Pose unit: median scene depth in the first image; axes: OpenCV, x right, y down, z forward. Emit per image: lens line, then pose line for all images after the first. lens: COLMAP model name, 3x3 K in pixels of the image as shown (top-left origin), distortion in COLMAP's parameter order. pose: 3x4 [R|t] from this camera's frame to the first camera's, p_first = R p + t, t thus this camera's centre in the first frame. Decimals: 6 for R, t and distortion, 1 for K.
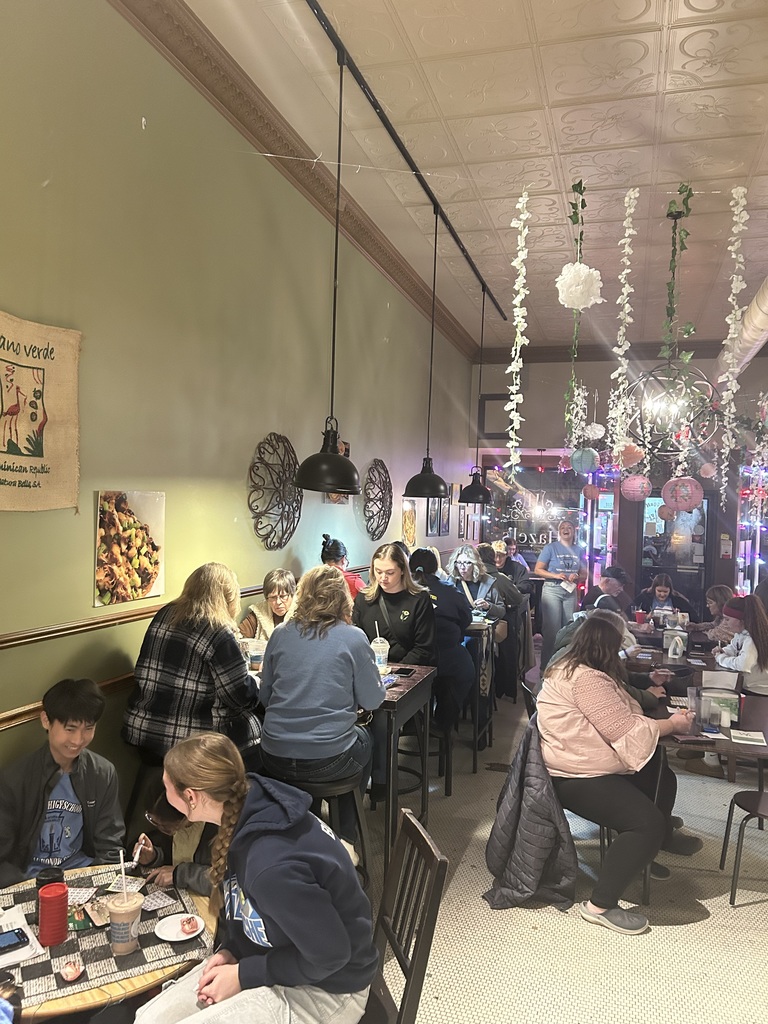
lens RADIAL K [[767.8, 0, 384.0], [0, 767.8, 512.0], [0, 0, 1]] dist [0.020281, -0.004825]
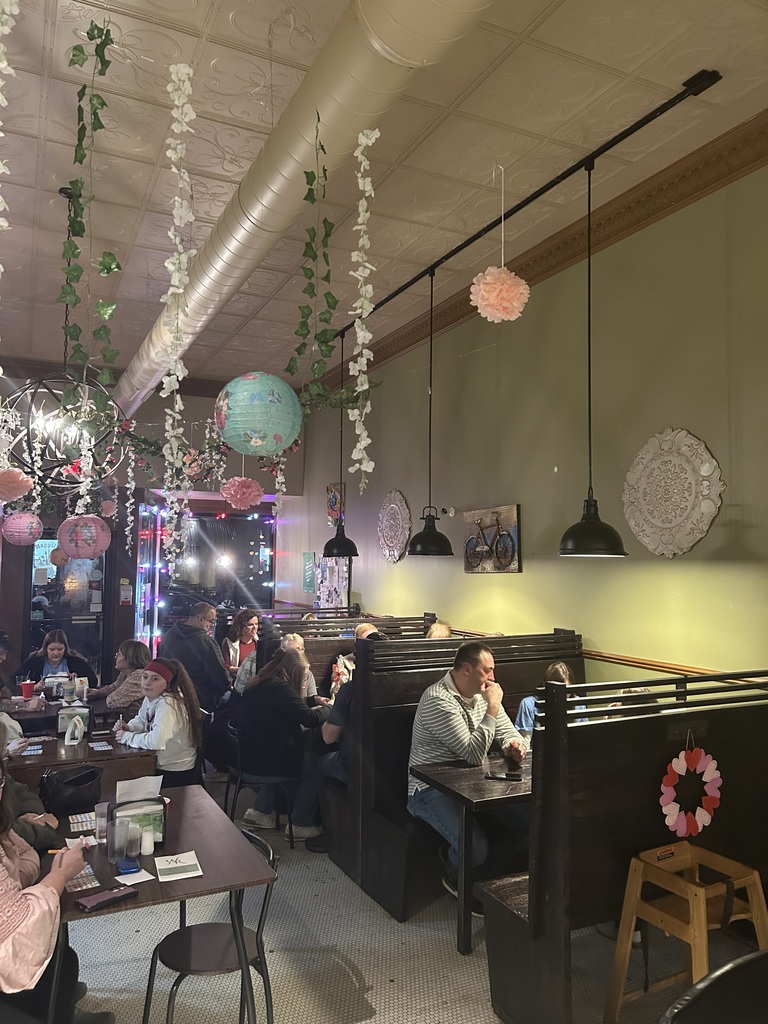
lens RADIAL K [[767.8, 0, 384.0], [0, 767.8, 512.0], [0, 0, 1]] dist [0.020281, -0.004825]
pose [[0.729829, 0.012884, 0.683508, 0.068086], [0.022523, 0.998826, -0.042877, -0.007166], [-0.683258, 0.046687, 0.728683, 0.200513]]
